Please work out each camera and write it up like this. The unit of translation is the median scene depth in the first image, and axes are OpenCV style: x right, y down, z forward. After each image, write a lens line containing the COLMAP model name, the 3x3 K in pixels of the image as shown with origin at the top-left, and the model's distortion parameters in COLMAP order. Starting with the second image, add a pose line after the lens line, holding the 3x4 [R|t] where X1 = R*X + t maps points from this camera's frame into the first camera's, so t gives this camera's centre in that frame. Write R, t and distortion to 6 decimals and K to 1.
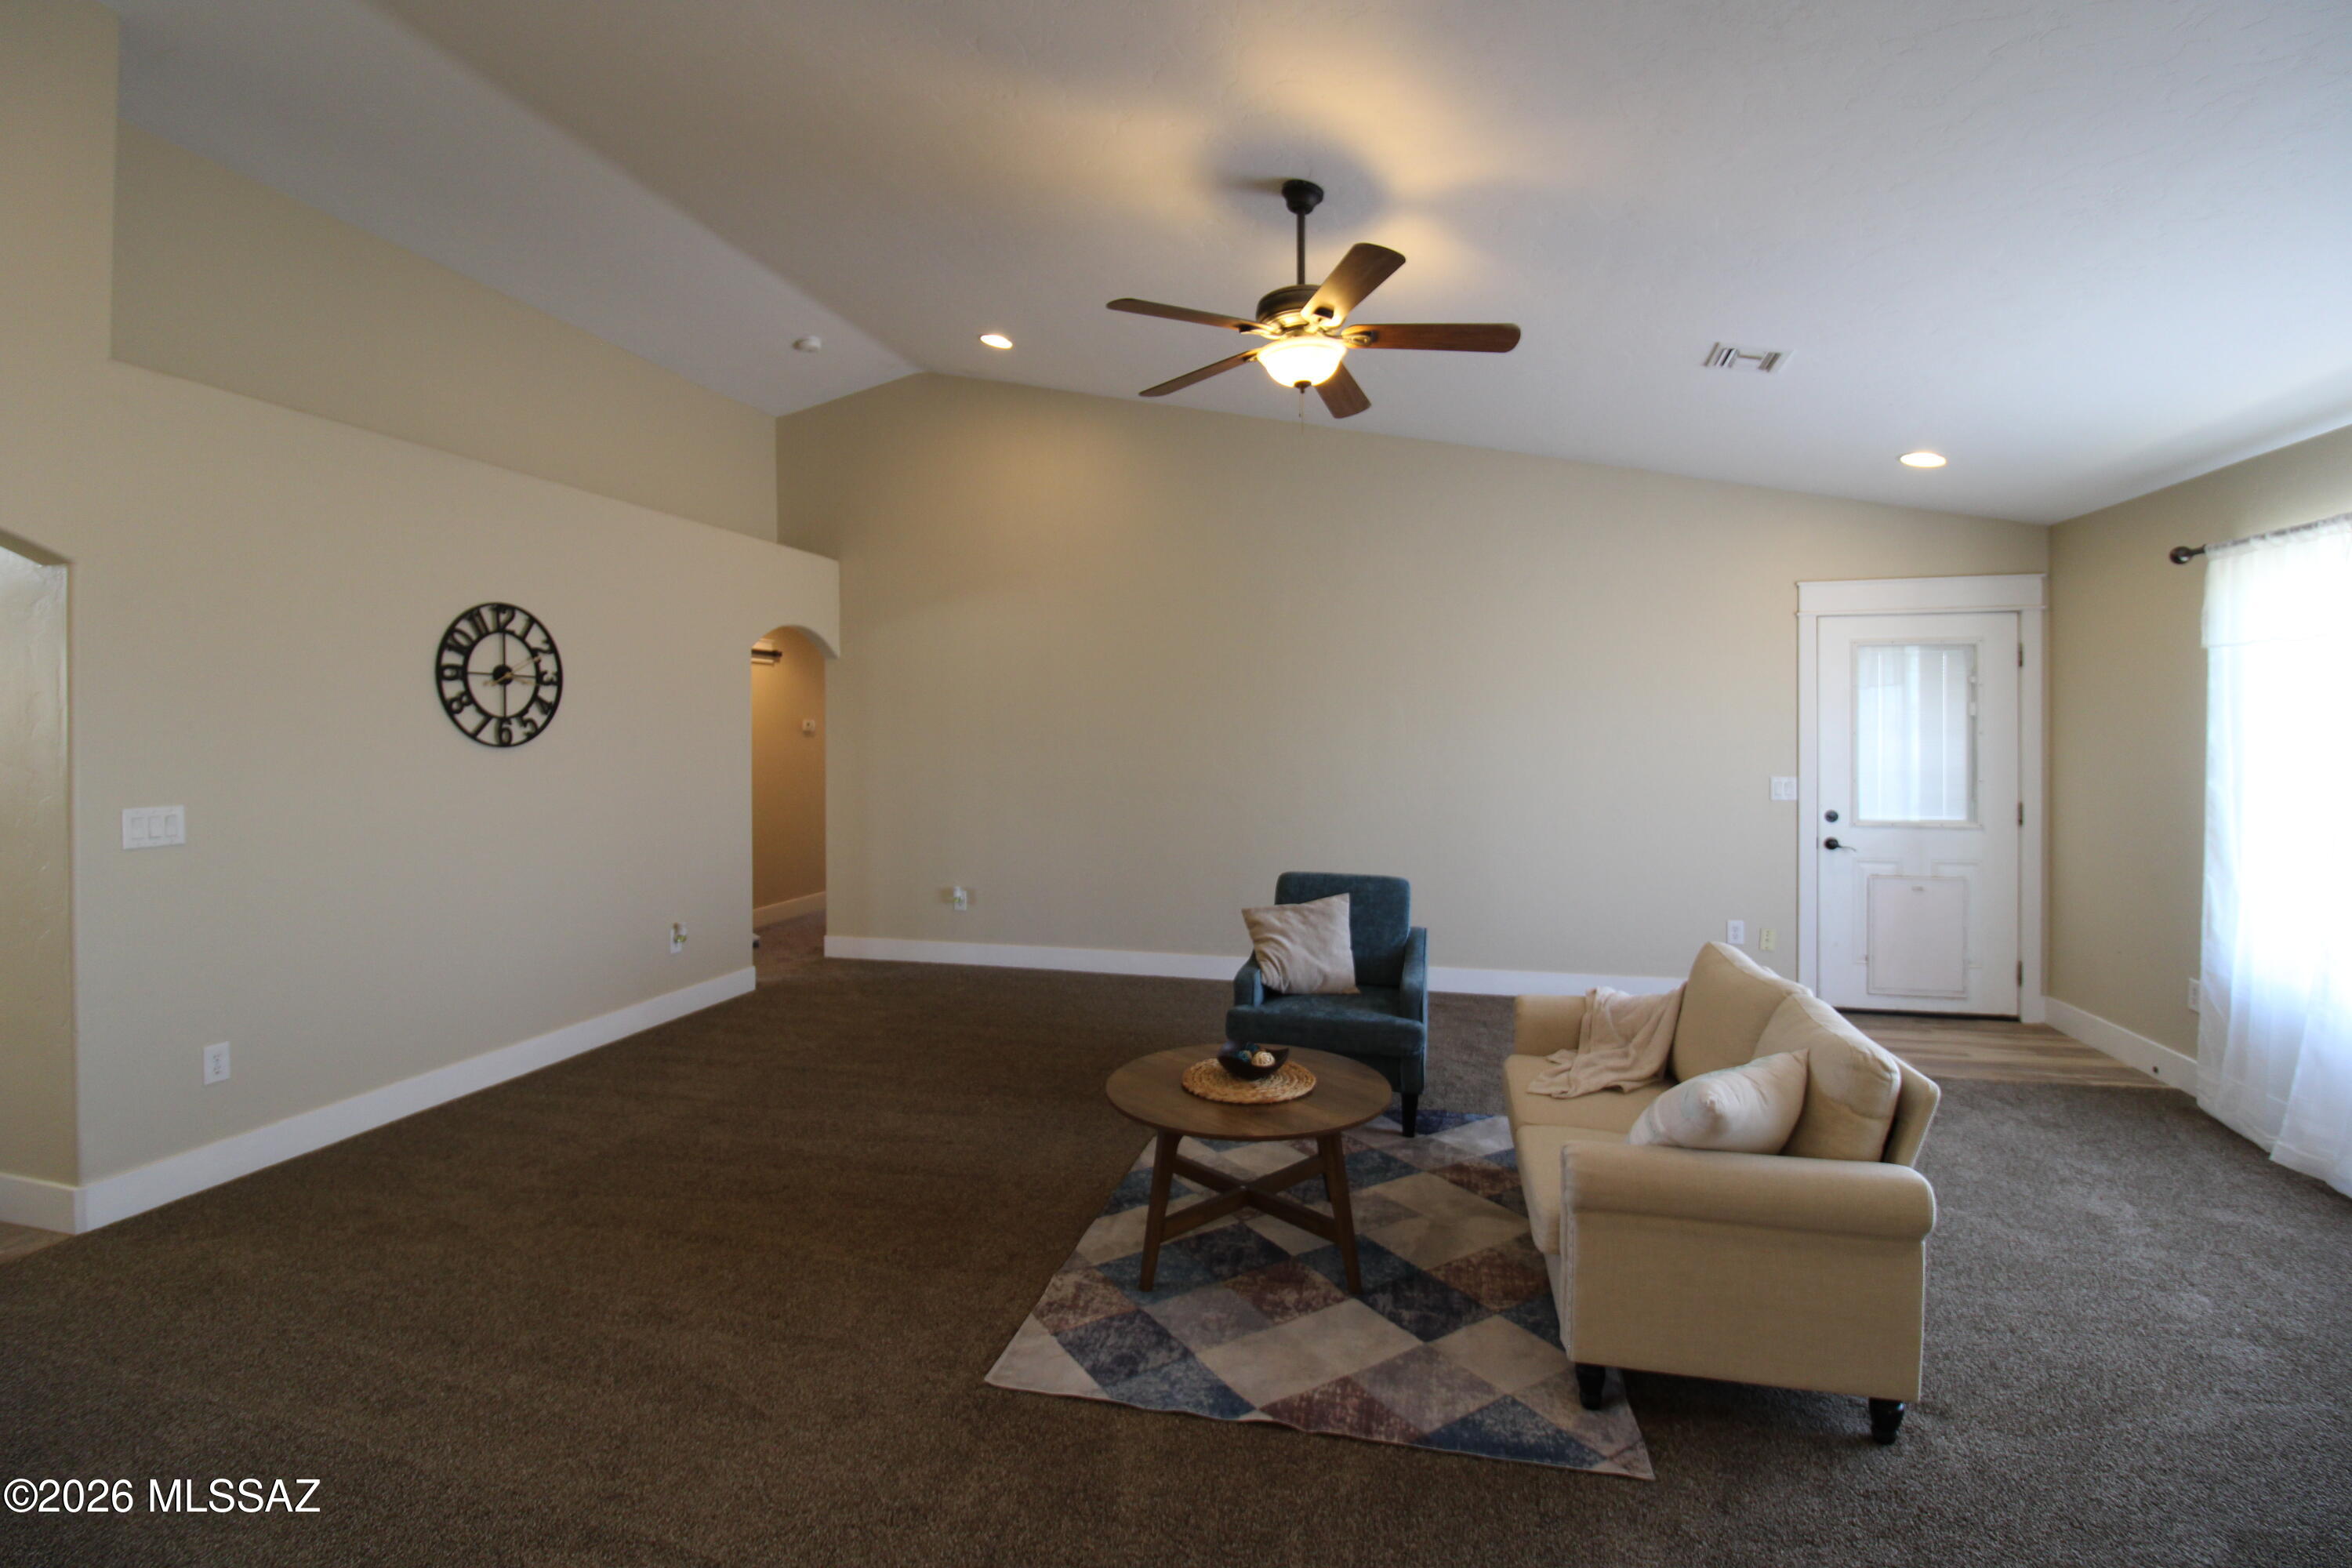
lens RADIAL K [[1072.2, 0, 1173.2], [0, 1072.2, 728.1], [0, 0, 1]] dist [0.000439, -0.012998]
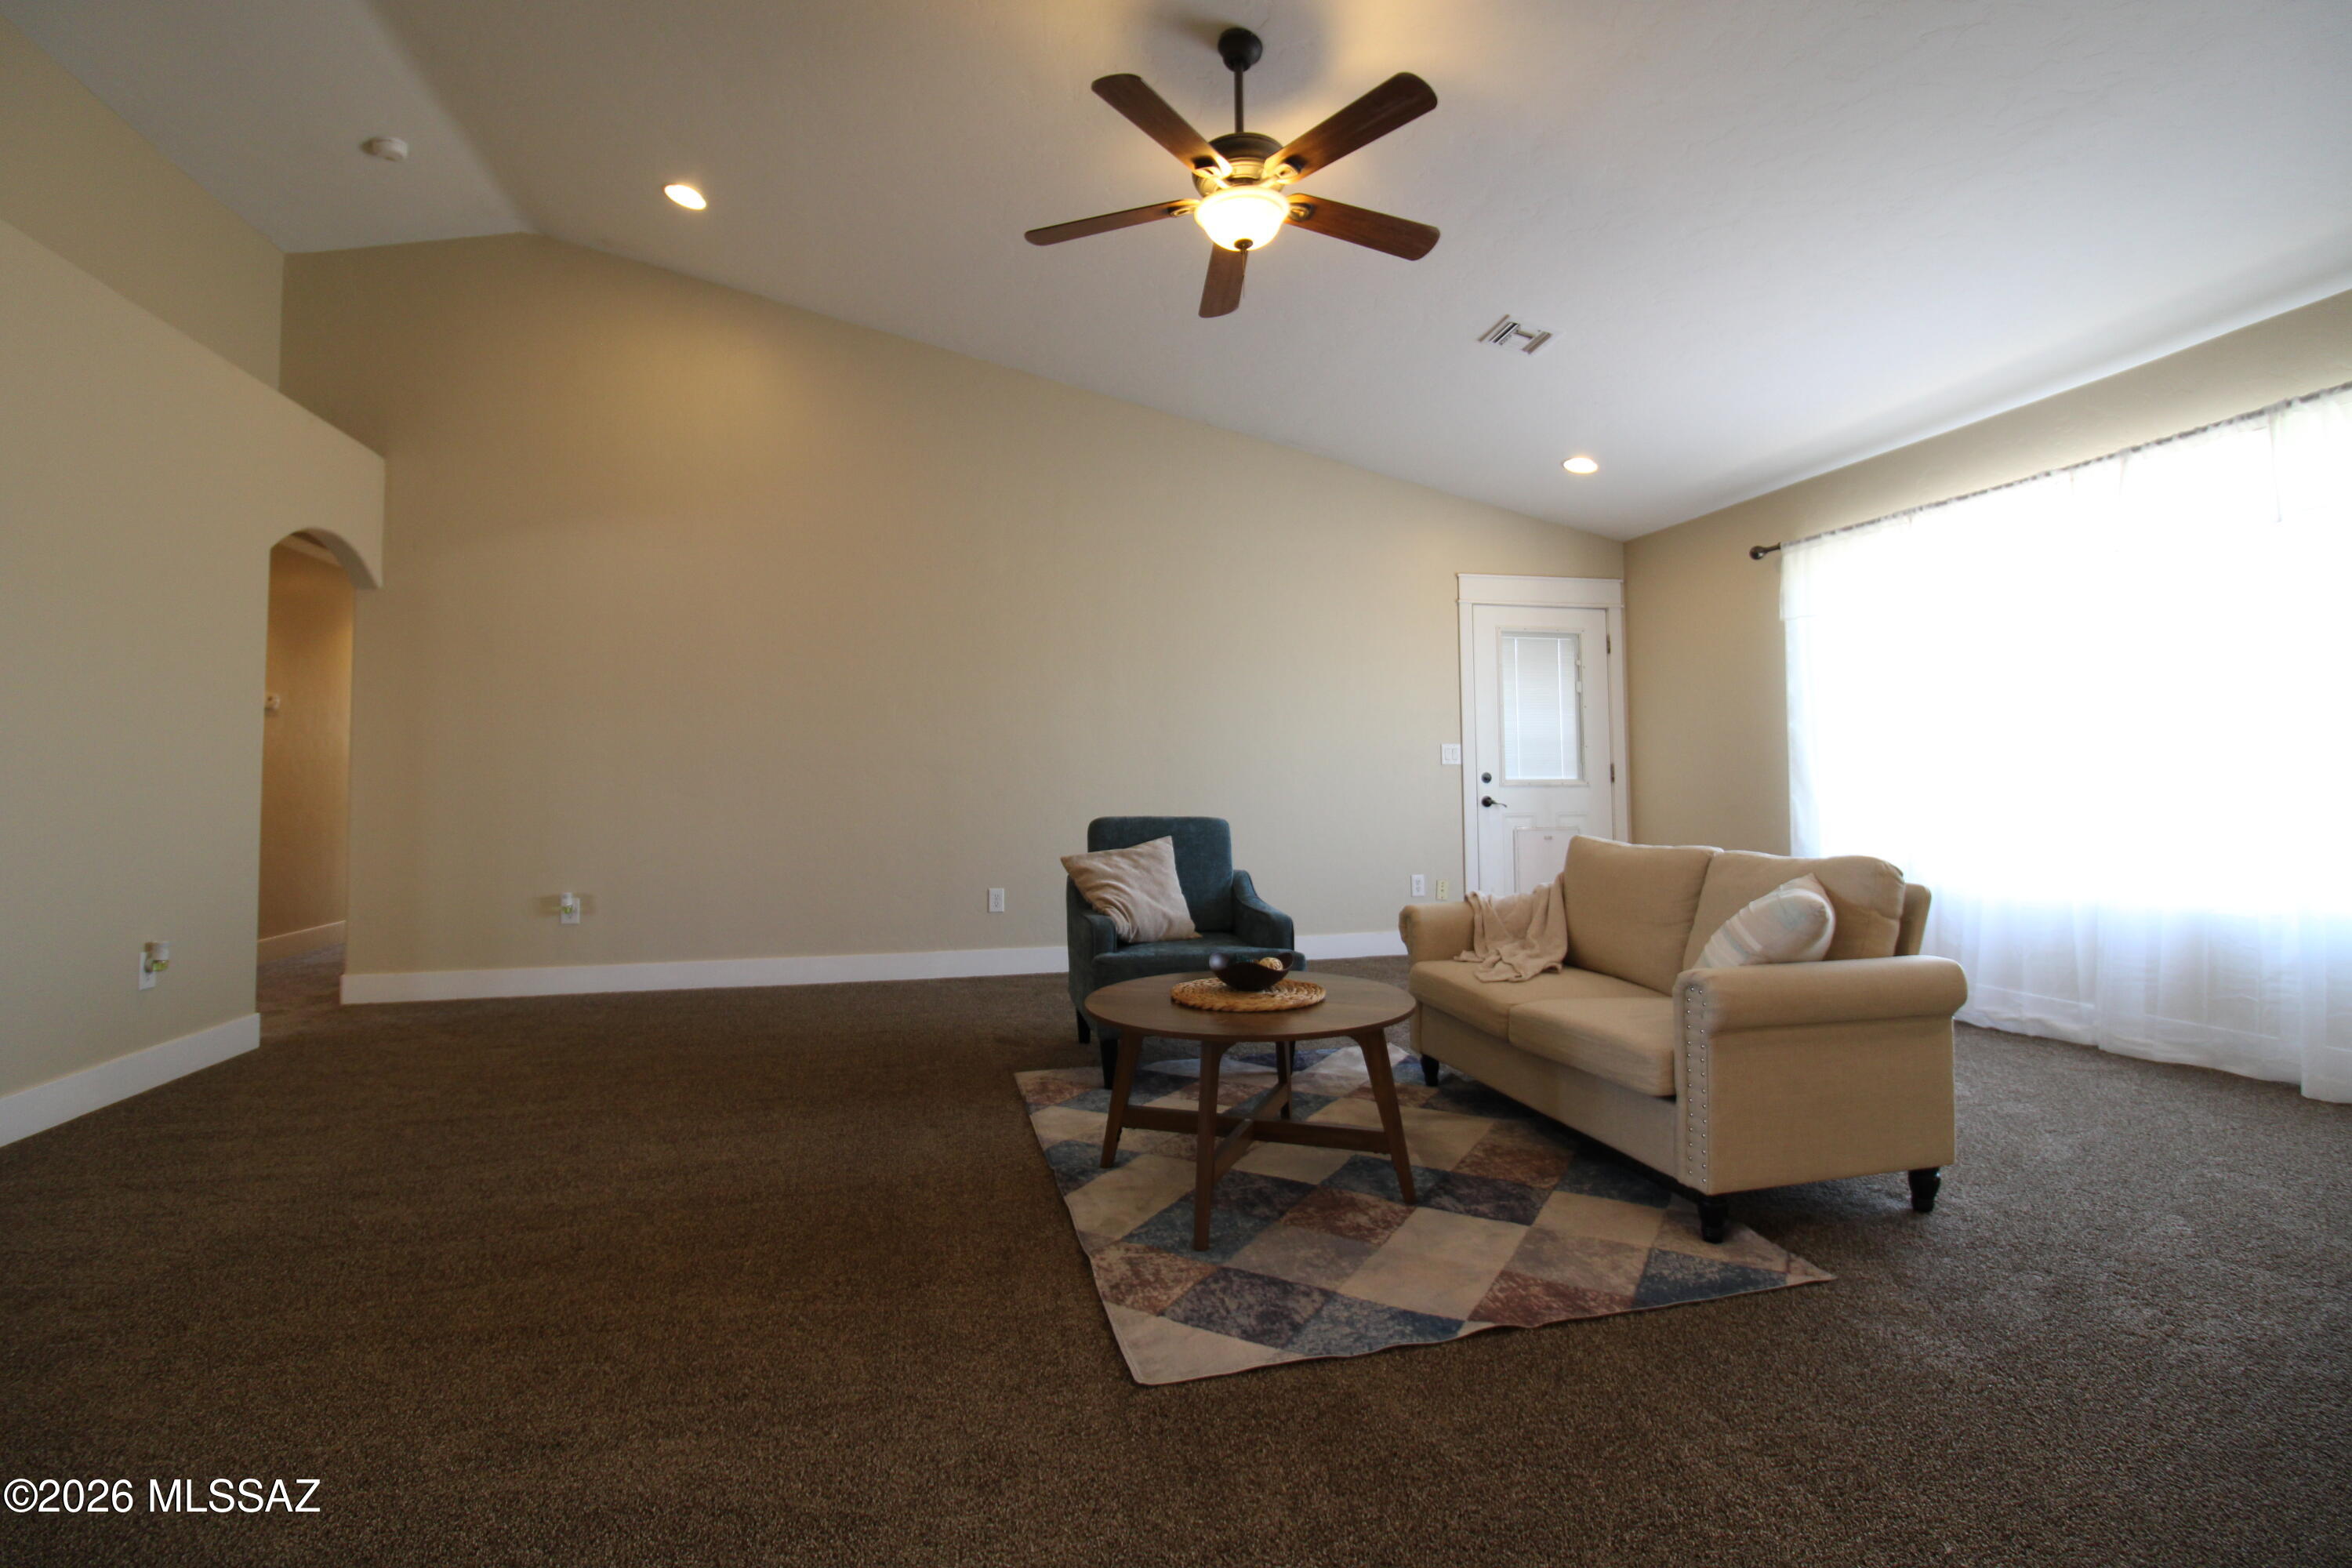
lens RADIAL K [[1072.2, 0, 1173.2], [0, 1072.2, 728.1], [0, 0, 1]] dist [0.000439, -0.012998]
pose [[0.884557, 0.021159, 0.465953, -0.310279], [0.003828, 0.998608, -0.052615, 0.126399], [-0.466417, 0.048324, 0.883244, 0.201139]]
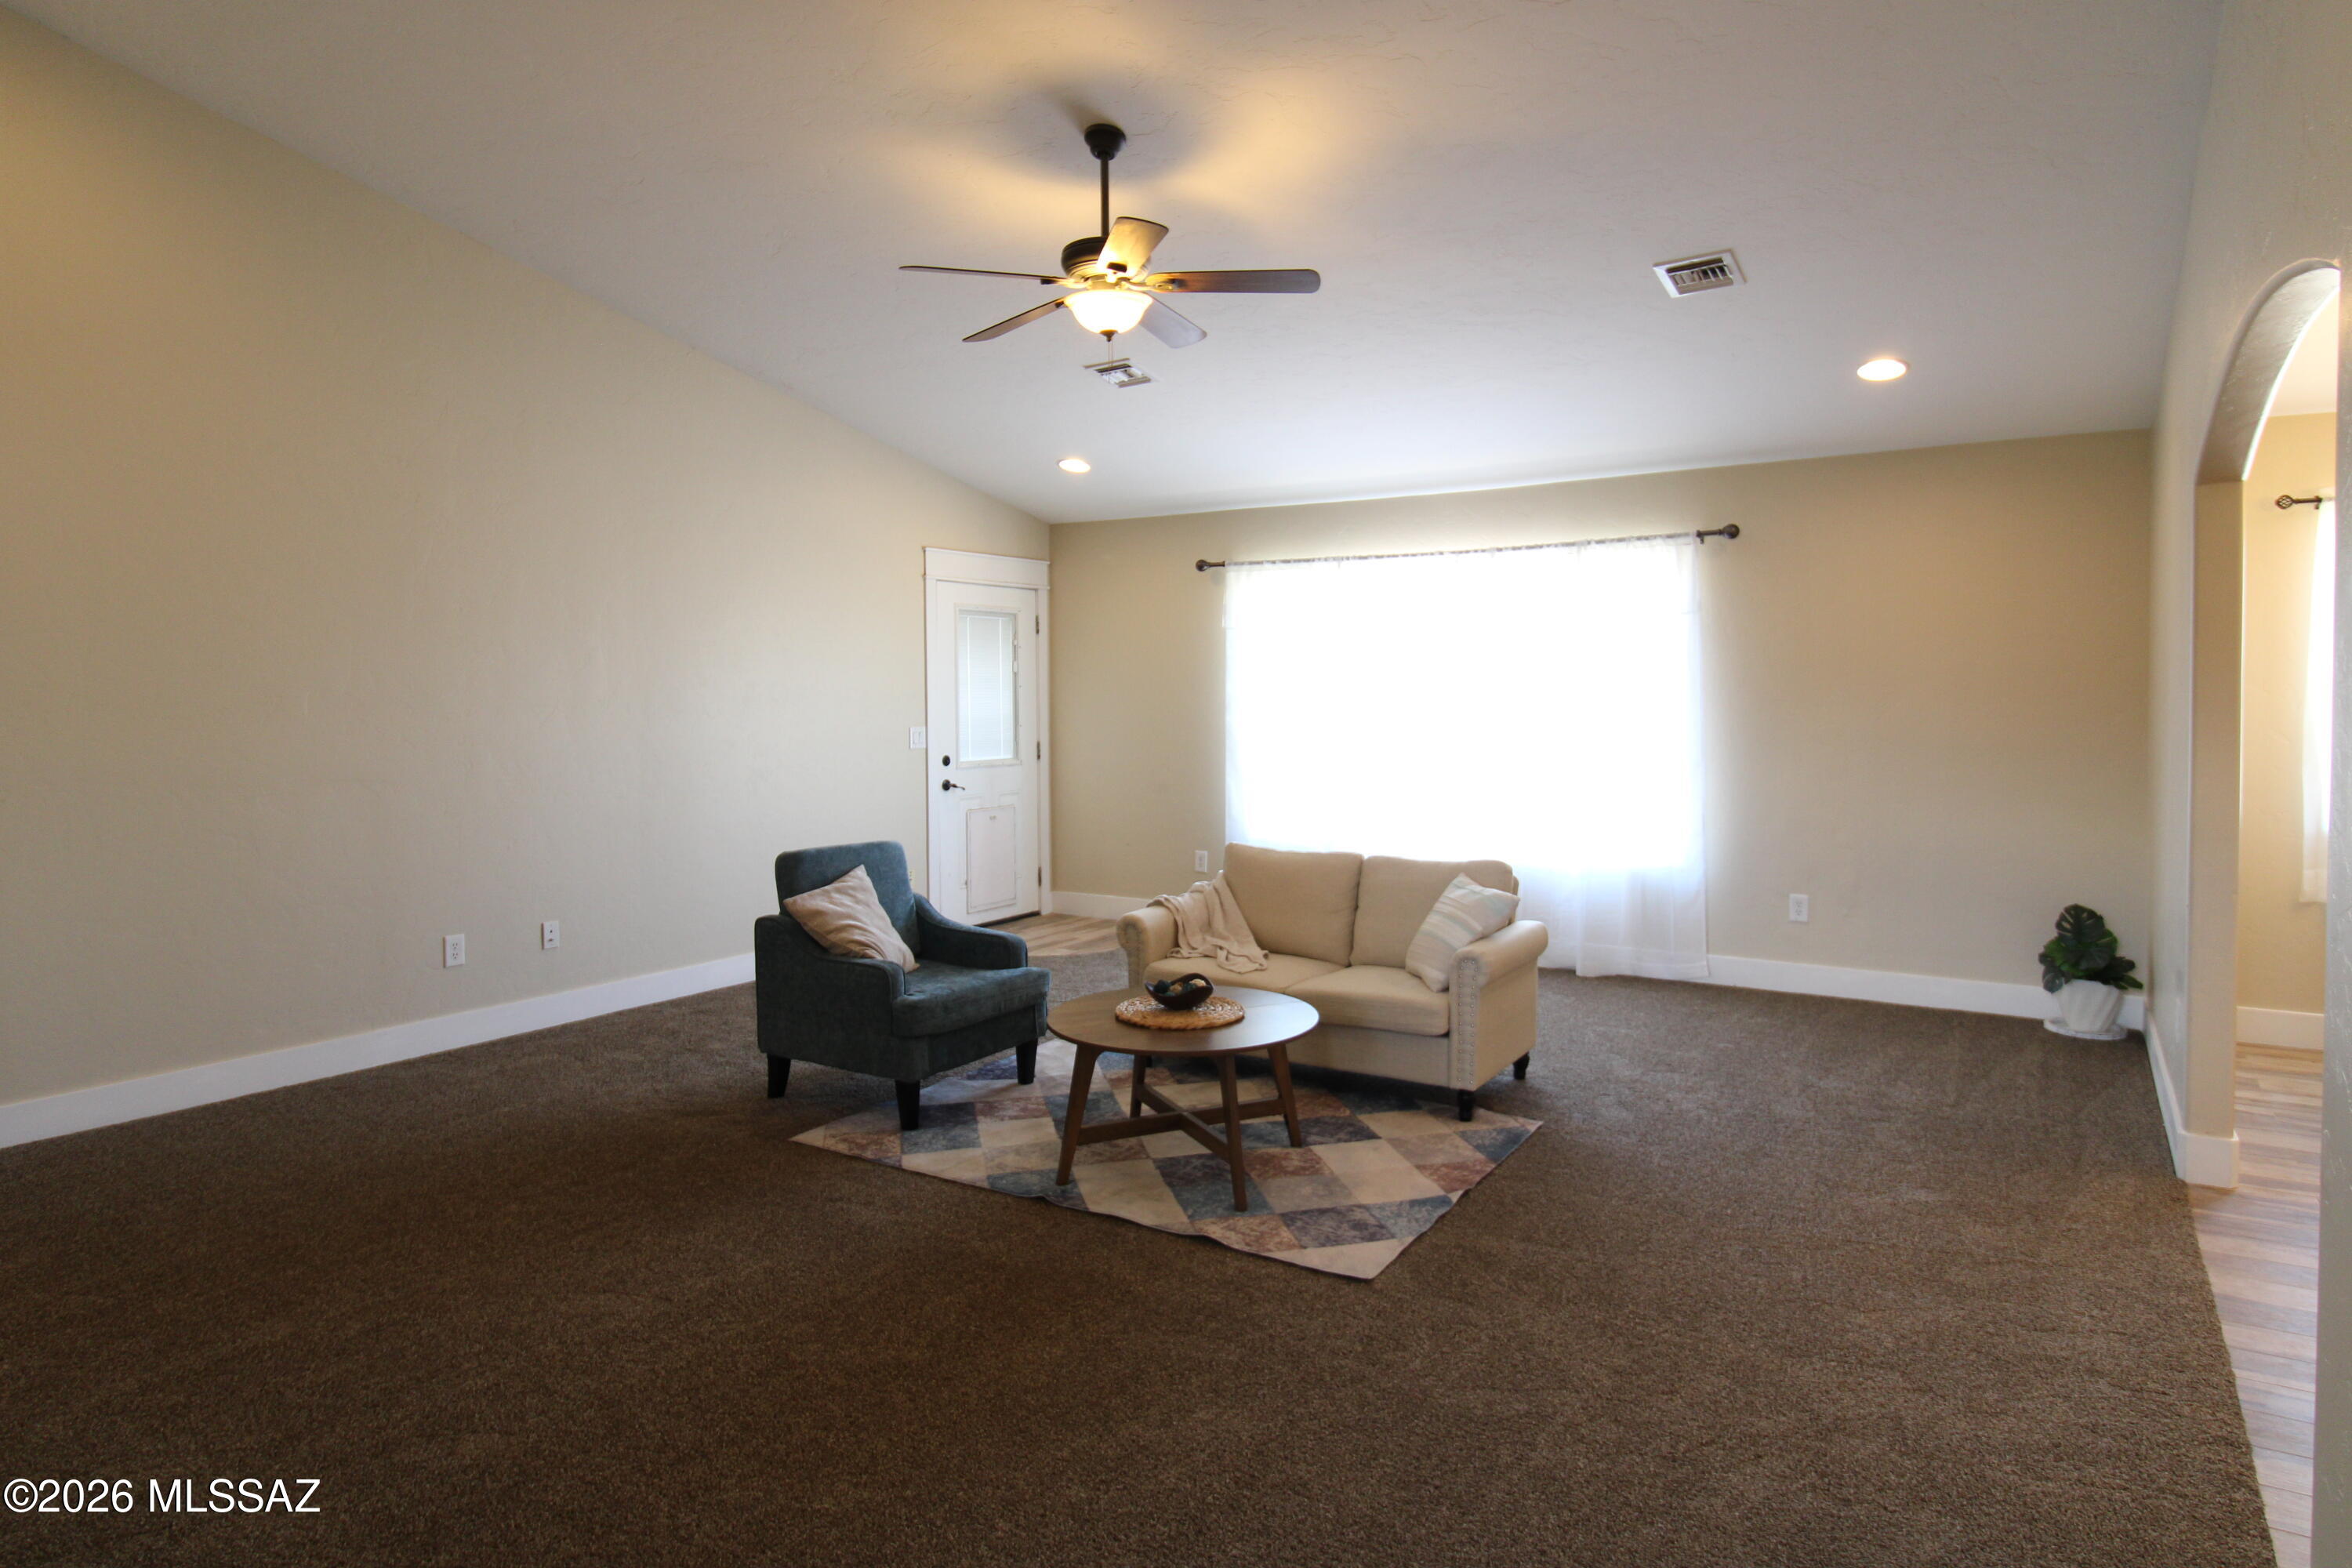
lens RADIAL K [[1365.1, 0, 1172.2], [0, 1365.1, 721.3], [0, 0, 1]] dist [0.001593, 0.000046]
pose [[0.316501, -0.021112, 0.948357, -0.941600], [-0.001314, 0.999742, 0.022695, 0.012270], [-0.948591, -0.008429, 0.316392, 0.468041]]
